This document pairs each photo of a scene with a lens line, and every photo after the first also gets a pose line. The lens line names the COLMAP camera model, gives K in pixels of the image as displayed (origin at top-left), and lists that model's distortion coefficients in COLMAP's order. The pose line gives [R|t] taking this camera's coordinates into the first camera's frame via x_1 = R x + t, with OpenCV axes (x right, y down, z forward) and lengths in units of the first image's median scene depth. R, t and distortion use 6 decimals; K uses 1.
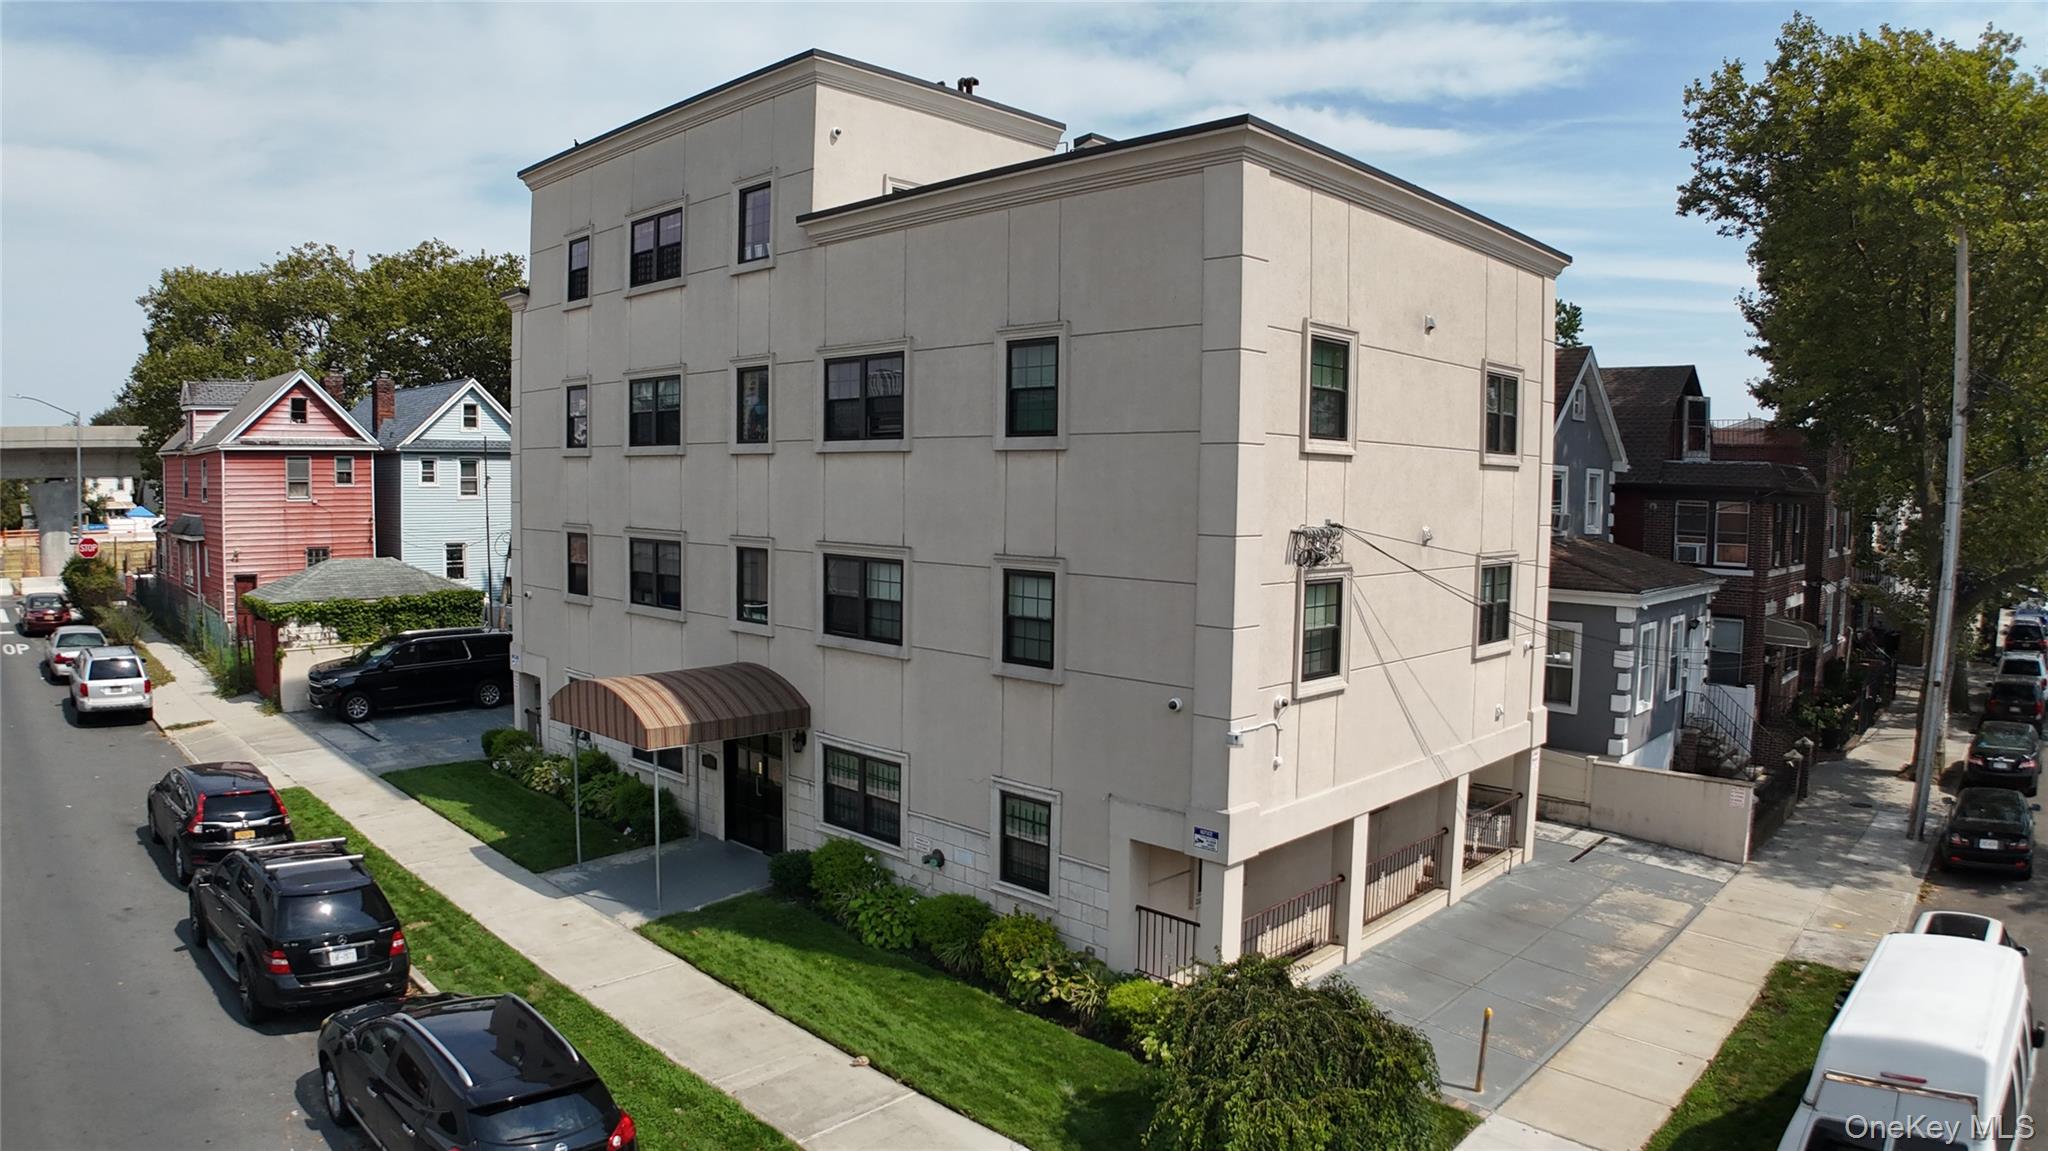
lens RADIAL K [[1255.8, 0, 1024.2], [0, 1255.8, 582.2], [0, 0, 1]] dist [-0.180253, 0.018856]
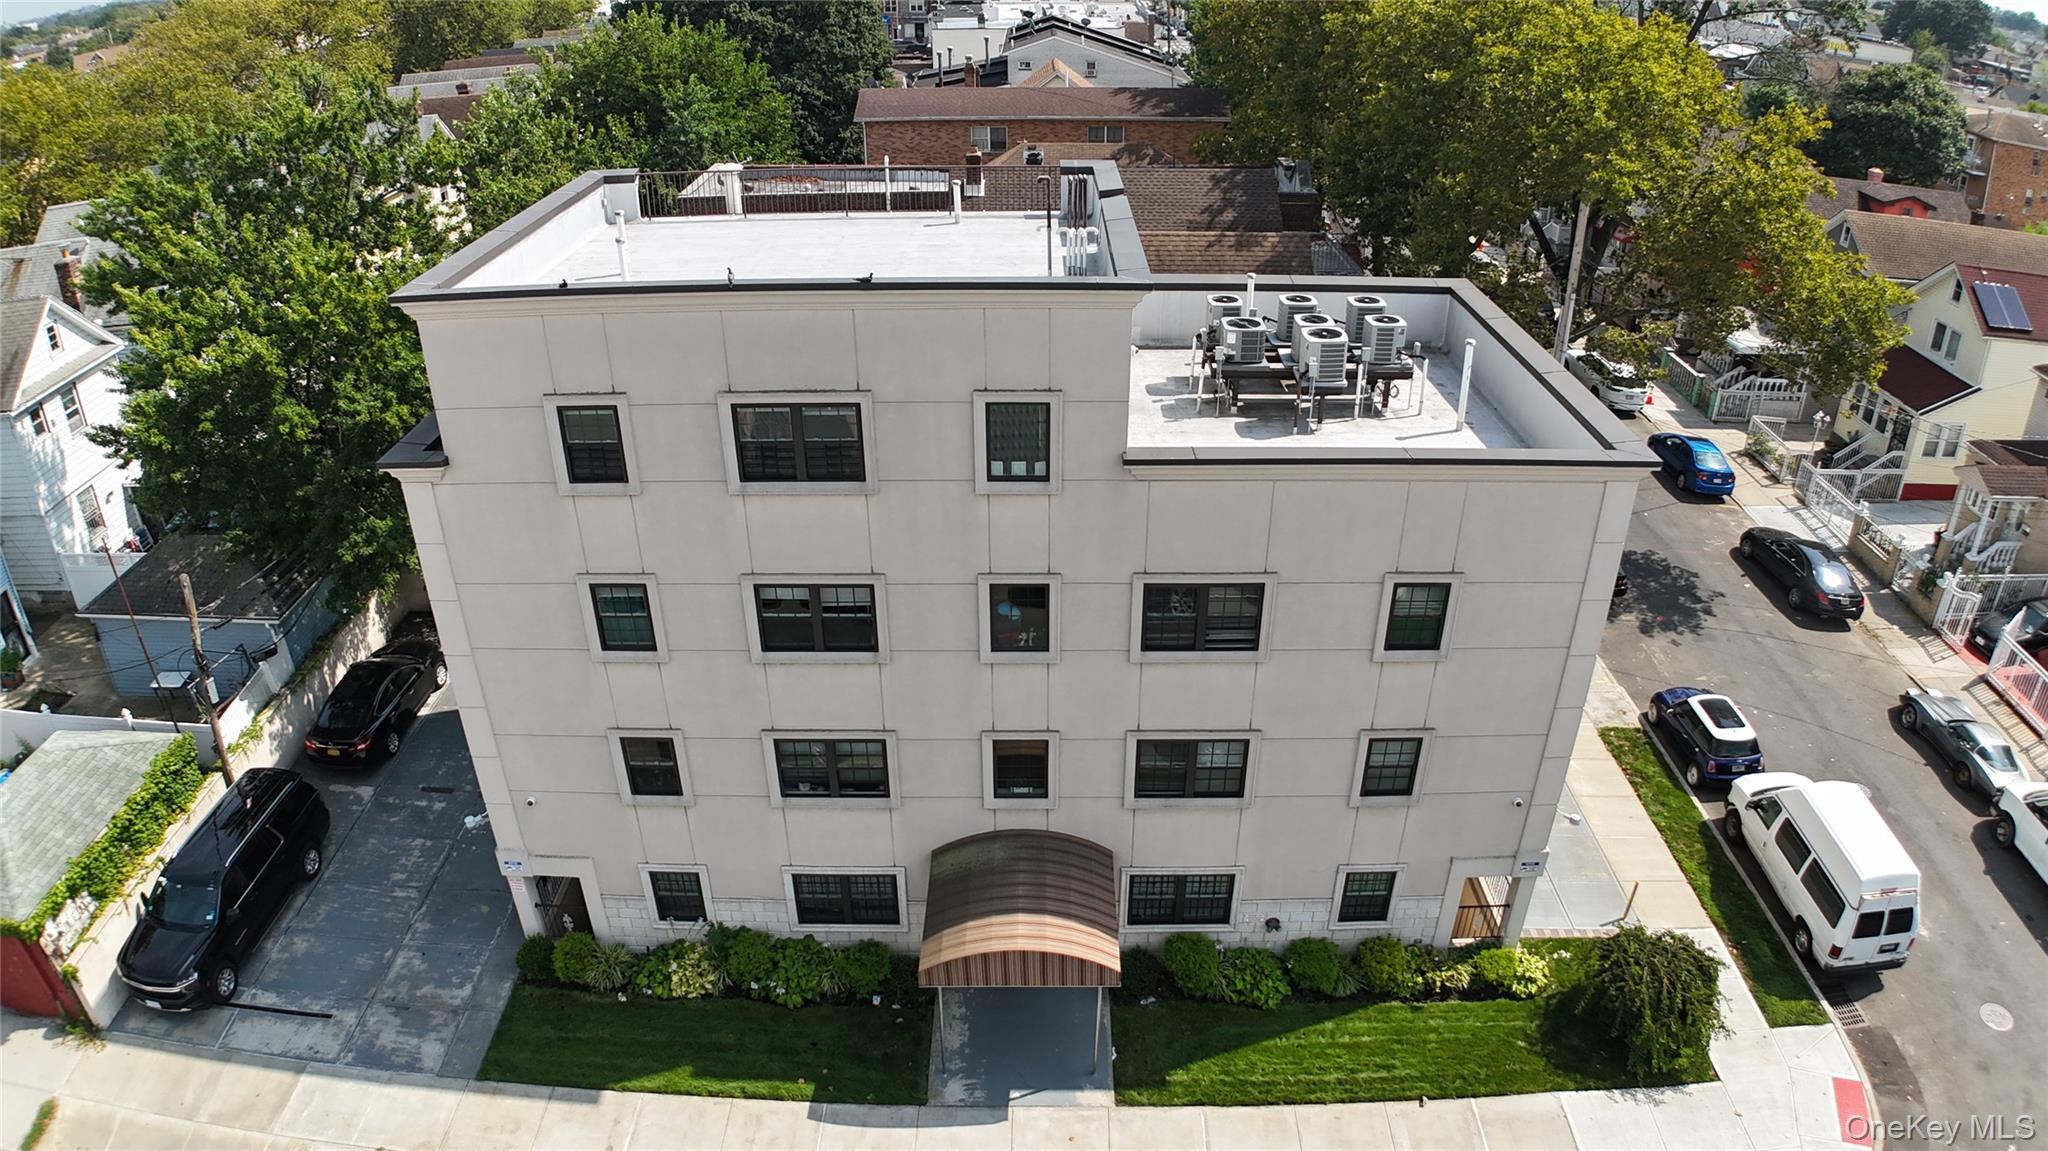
lens RADIAL K [[1255.8, 0, 1014.3], [0, 1255.8, 573.8], [0, 0, 1]] dist [-0.180253, 0.018856]
pose [[0.729350, -0.344540, 0.591050, -0.835019], [0.073421, 0.898361, 0.433079, -0.632130], [-0.680190, -0.272471, 0.680516, 0.379884]]
